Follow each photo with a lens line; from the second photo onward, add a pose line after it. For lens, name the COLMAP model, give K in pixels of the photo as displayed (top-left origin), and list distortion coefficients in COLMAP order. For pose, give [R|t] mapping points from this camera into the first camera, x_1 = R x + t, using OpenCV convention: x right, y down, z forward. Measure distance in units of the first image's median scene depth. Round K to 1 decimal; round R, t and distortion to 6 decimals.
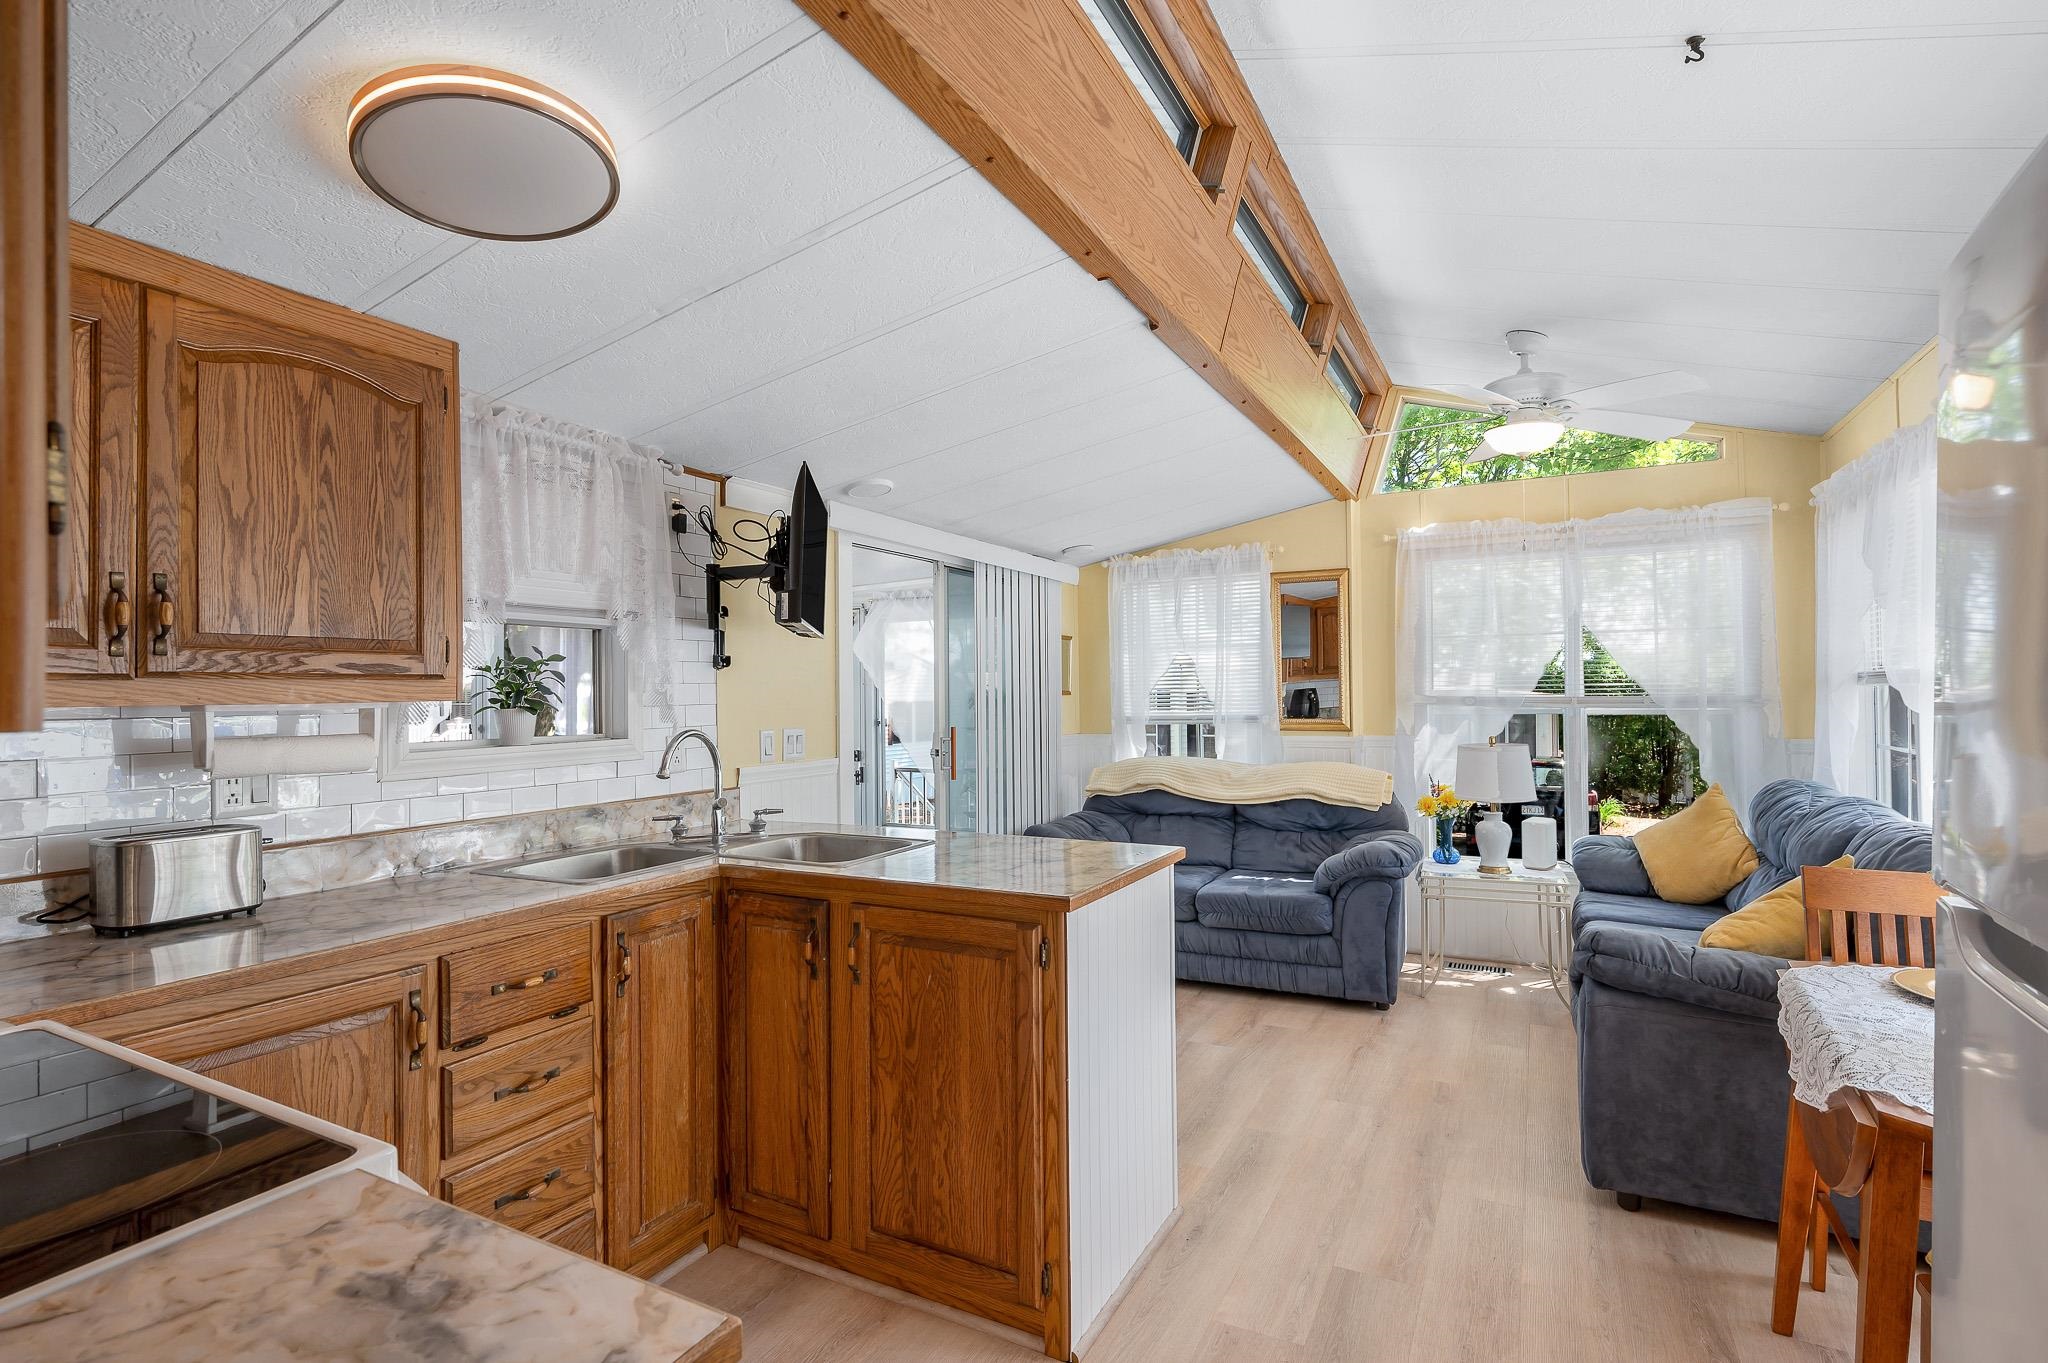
lens RADIAL K [[974.2, 0, 1010.8], [0, 974.2, 688.8], [0, 0, 1]] dist [0.025435, 0.000304]
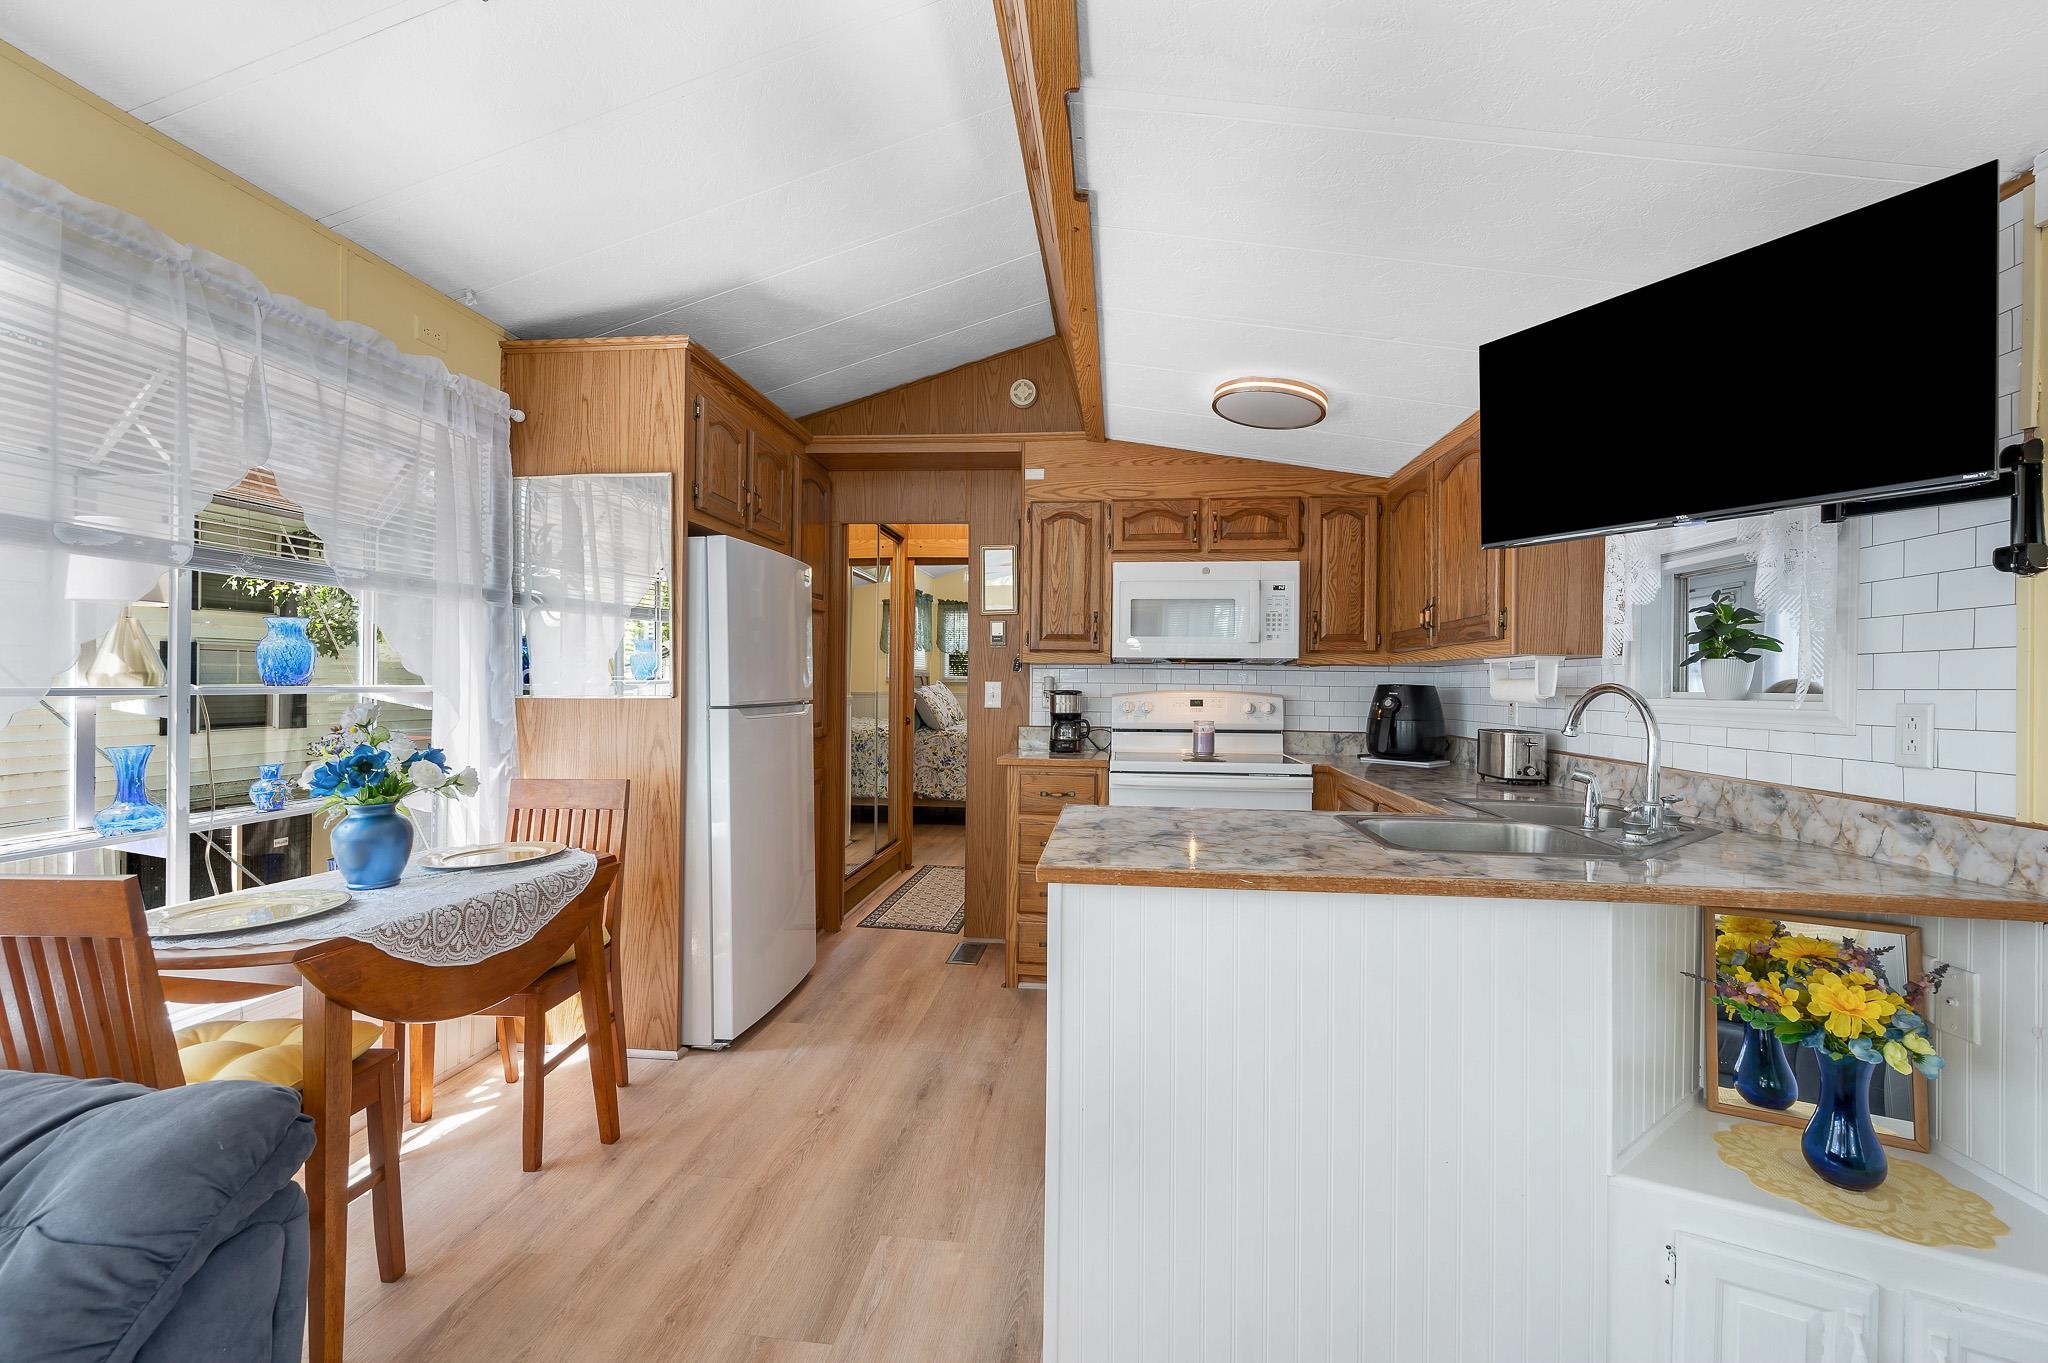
lens RADIAL K [[831.1, 0, 1024.0], [0, 831.1, 681.5], [0, 0, 1]] dist [-0.000708, -0.000280]
pose [[-0.926463, -0.002209, -0.376379, 0.485838], [-0.001467, 0.999996, -0.002257, 0.055316], [0.376382, -0.001538, -0.926463, 1.861572]]
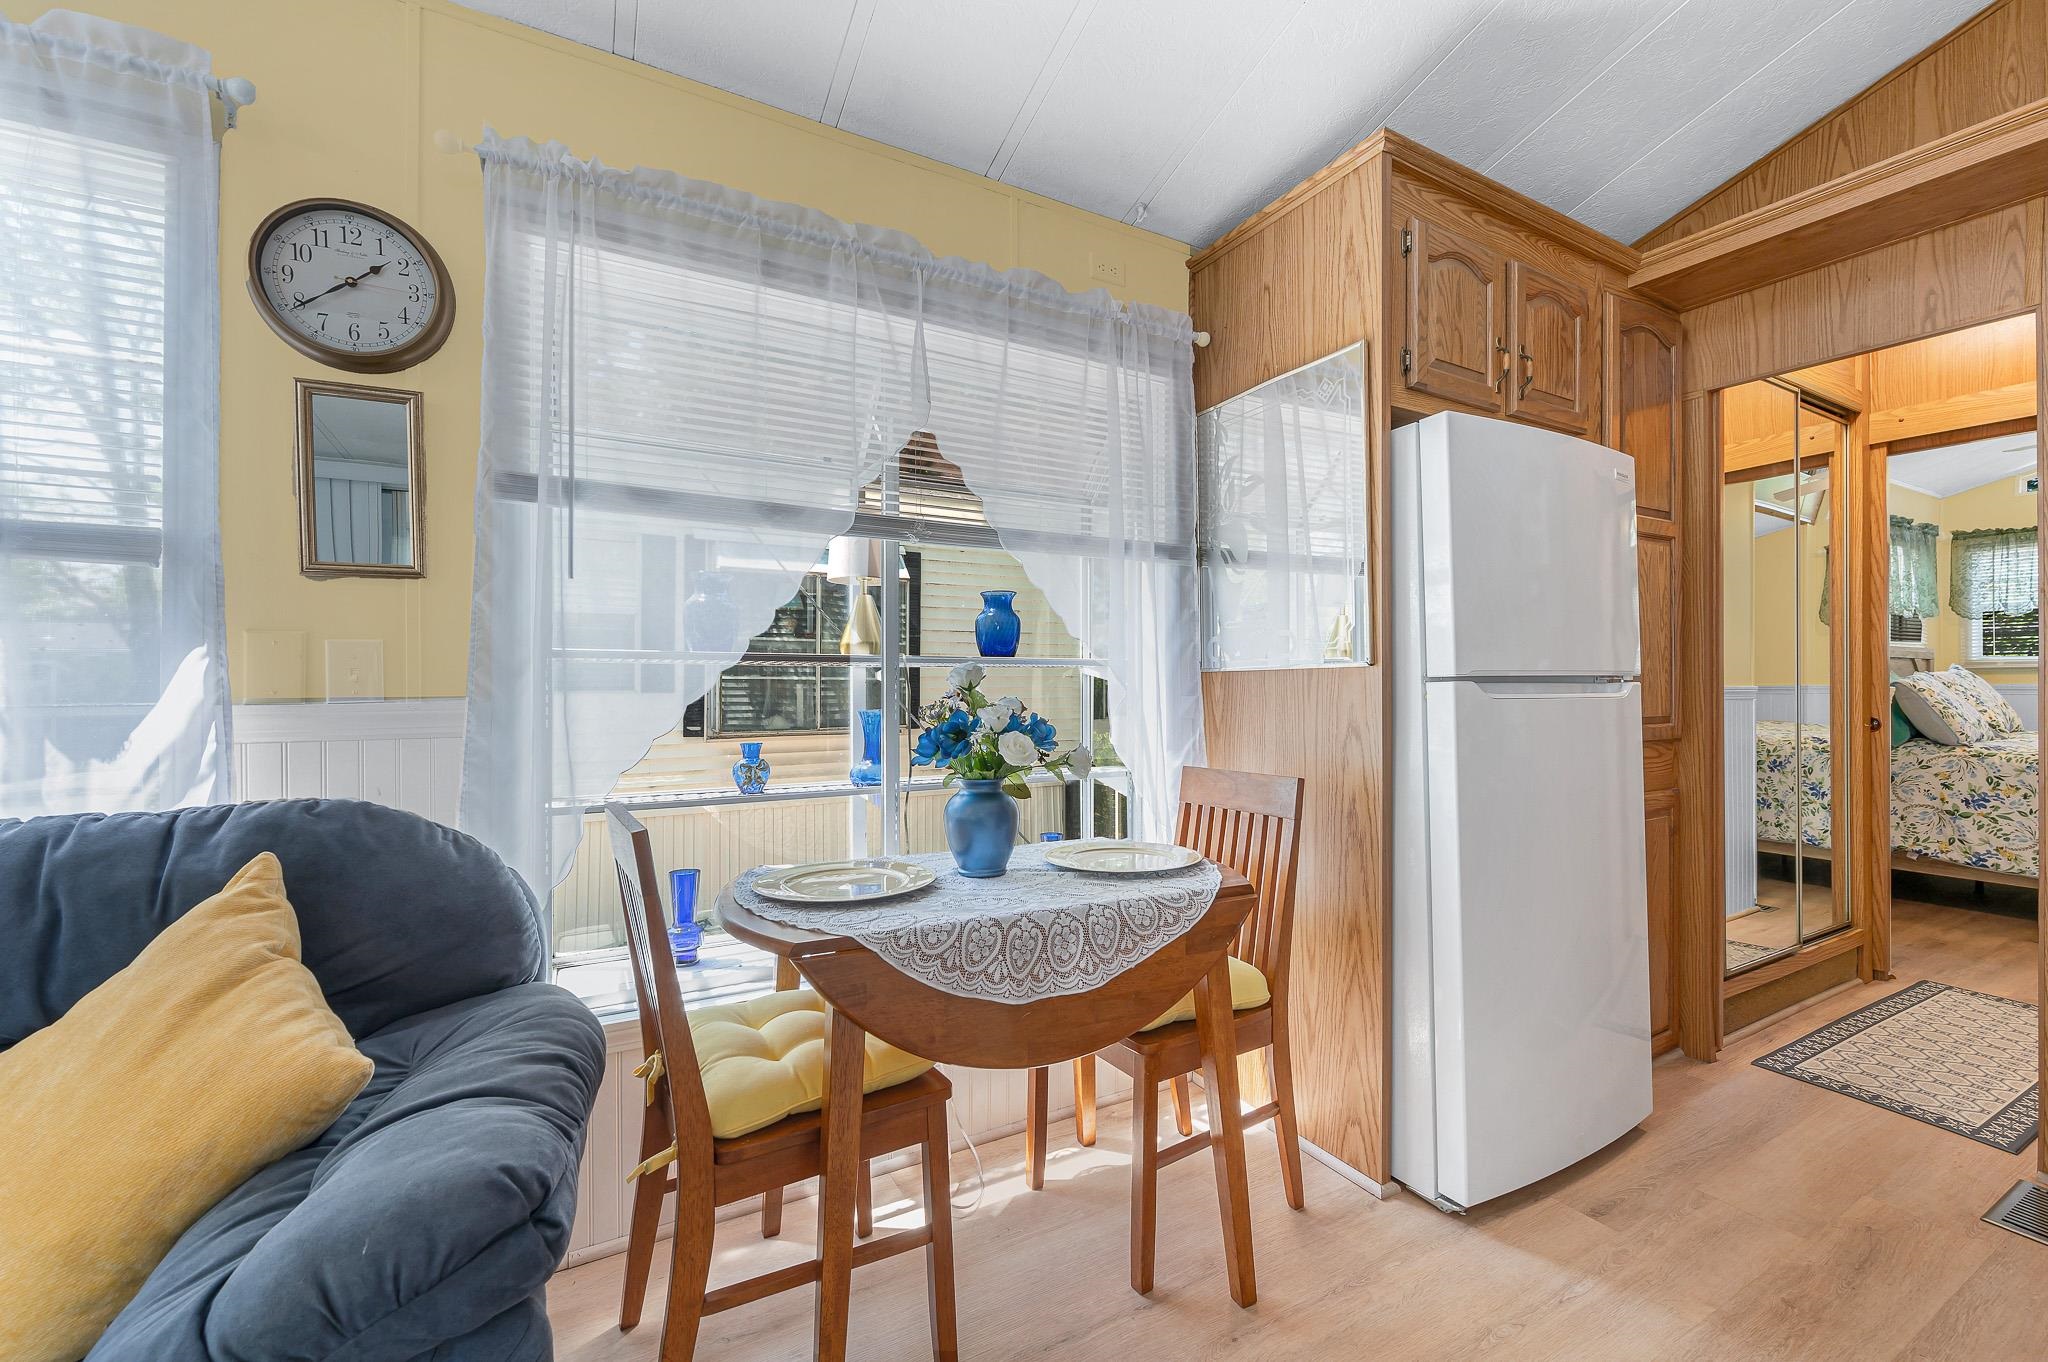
lens RADIAL K [[818.4, 0, 1036.2], [0, 818.4, 683.7], [0, 0, 1]] dist [-0.000414, 0.000484]
pose [[-0.846483, 0.009197, 0.532336, 0.341950], [0.005674, 0.999950, -0.008253, 0.103314], [-0.532385, -0.003965, -0.846493, 1.389999]]
